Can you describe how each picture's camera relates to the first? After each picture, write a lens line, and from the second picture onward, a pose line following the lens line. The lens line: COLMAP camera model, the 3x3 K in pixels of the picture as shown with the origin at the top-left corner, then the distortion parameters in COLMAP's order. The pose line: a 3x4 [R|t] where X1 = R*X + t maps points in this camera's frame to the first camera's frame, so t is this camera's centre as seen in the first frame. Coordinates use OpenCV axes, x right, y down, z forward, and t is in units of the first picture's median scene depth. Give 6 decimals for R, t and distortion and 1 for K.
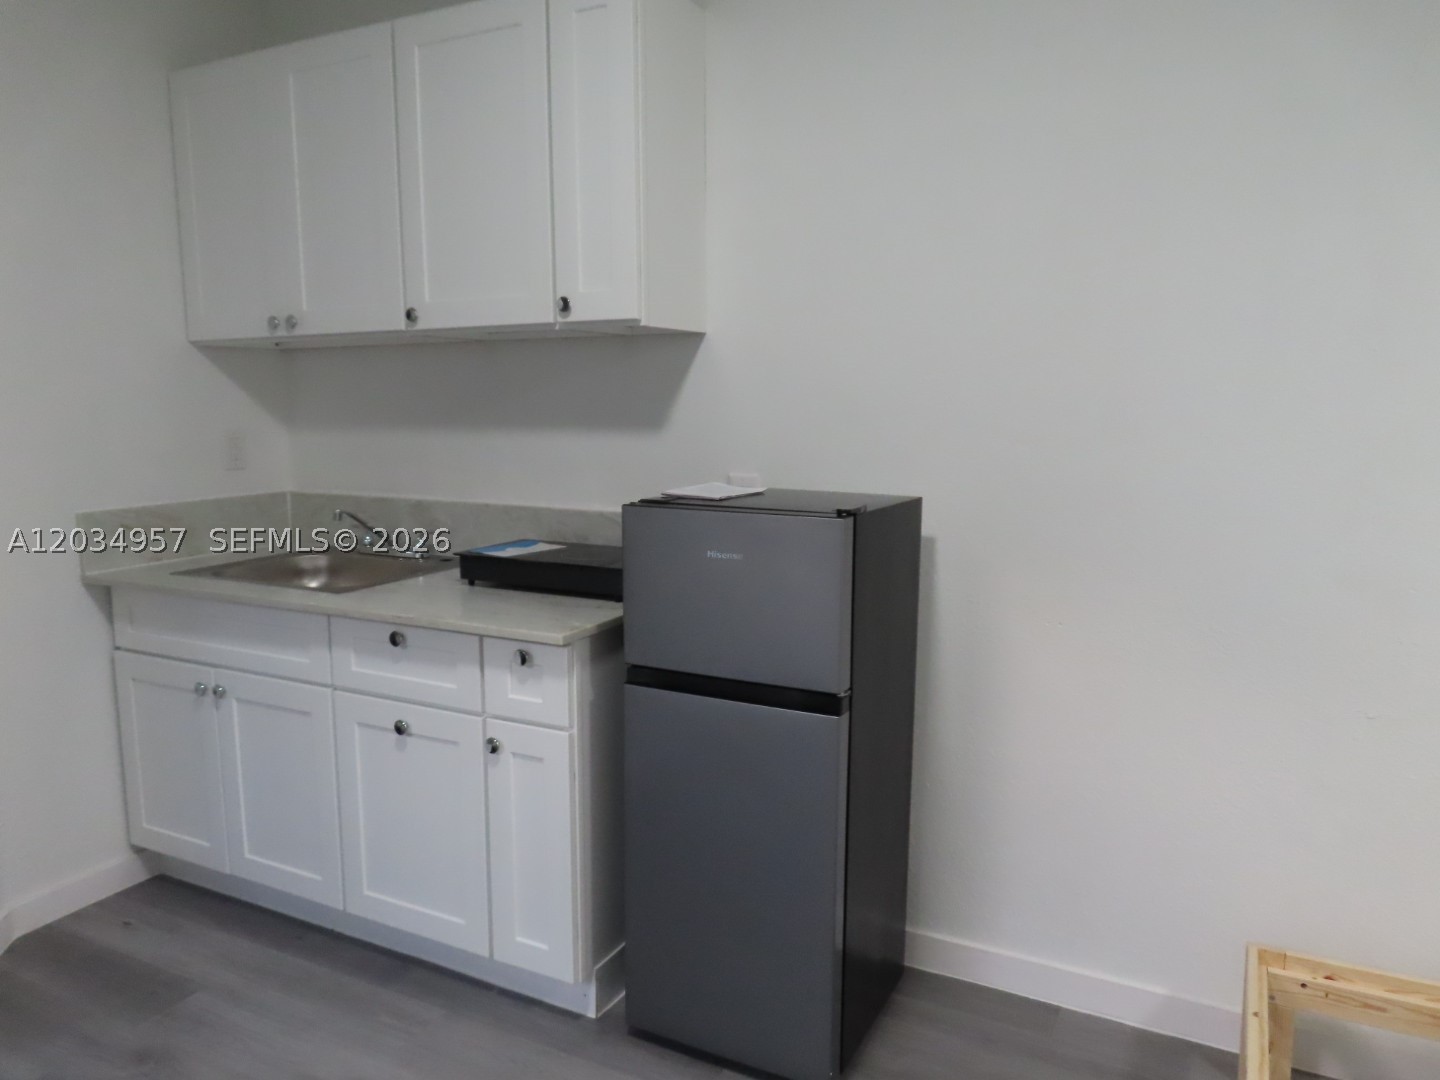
lens RADIAL K [[1038.8, 0, 652.7], [0, 1038.8, 545.8], [0, 0, 1]] dist [-0.013483, 0.012056]
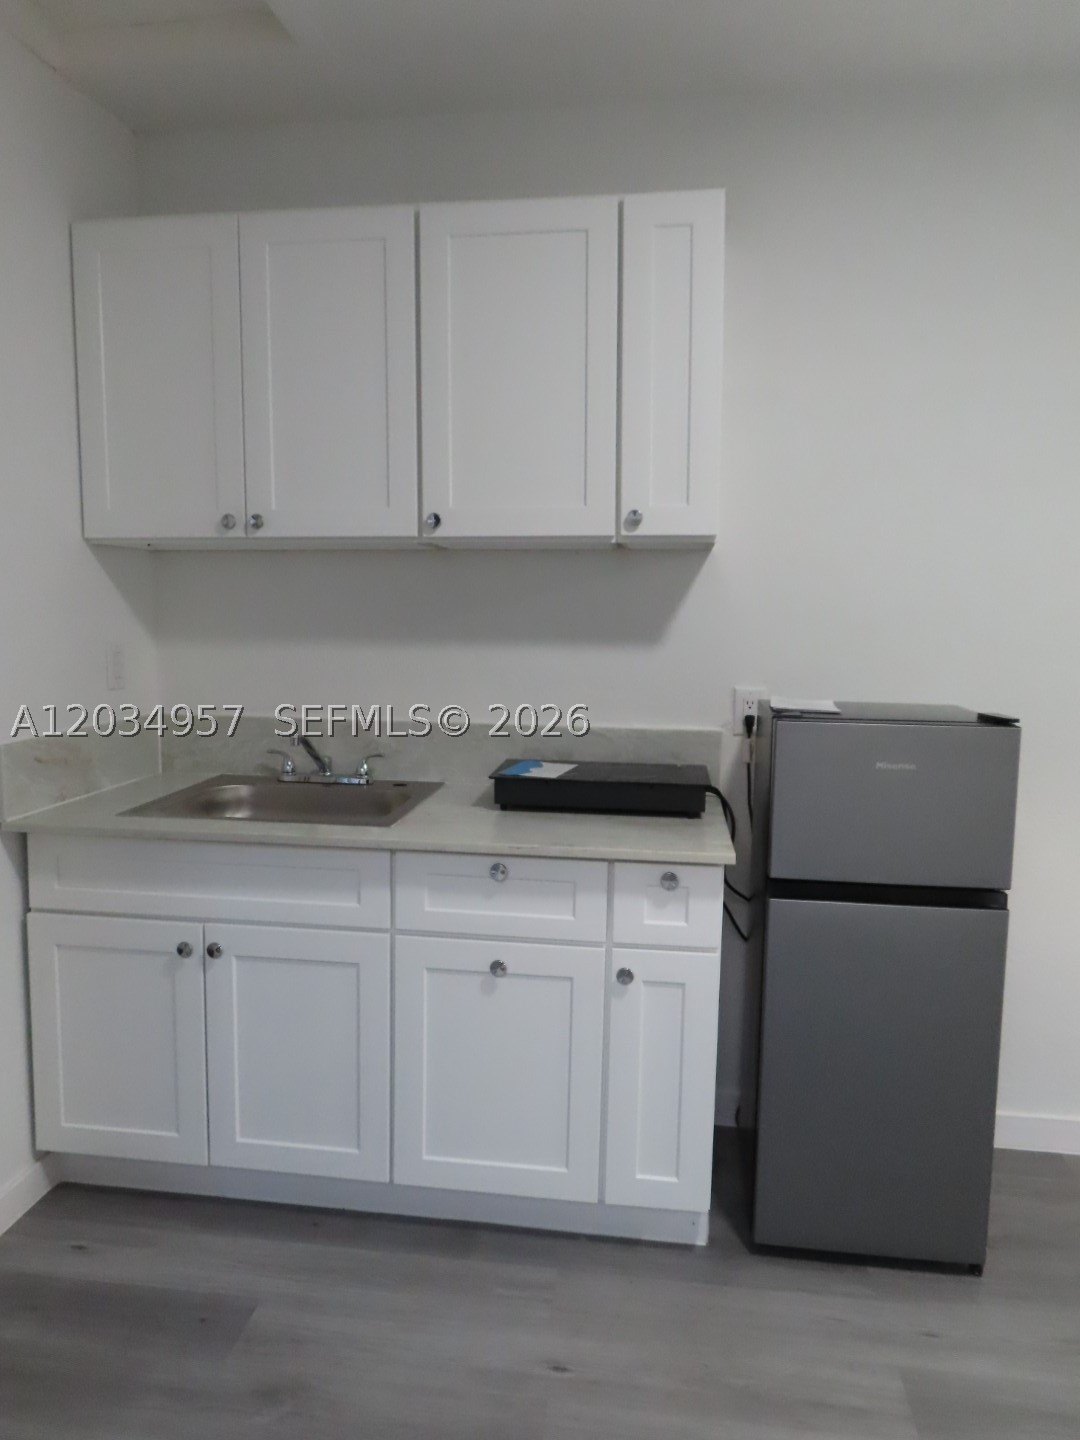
lens RADIAL K [[1038.8, 0, 536.8], [0, 1038.8, 724.1], [0, 0, 1]] dist [-0.013483, 0.012056]
pose [[0.941046, -0.023788, 0.337442, -0.493917], [0.034463, 0.999076, -0.025680, -0.014968], [-0.336519, 0.035795, 0.940996, 0.110581]]
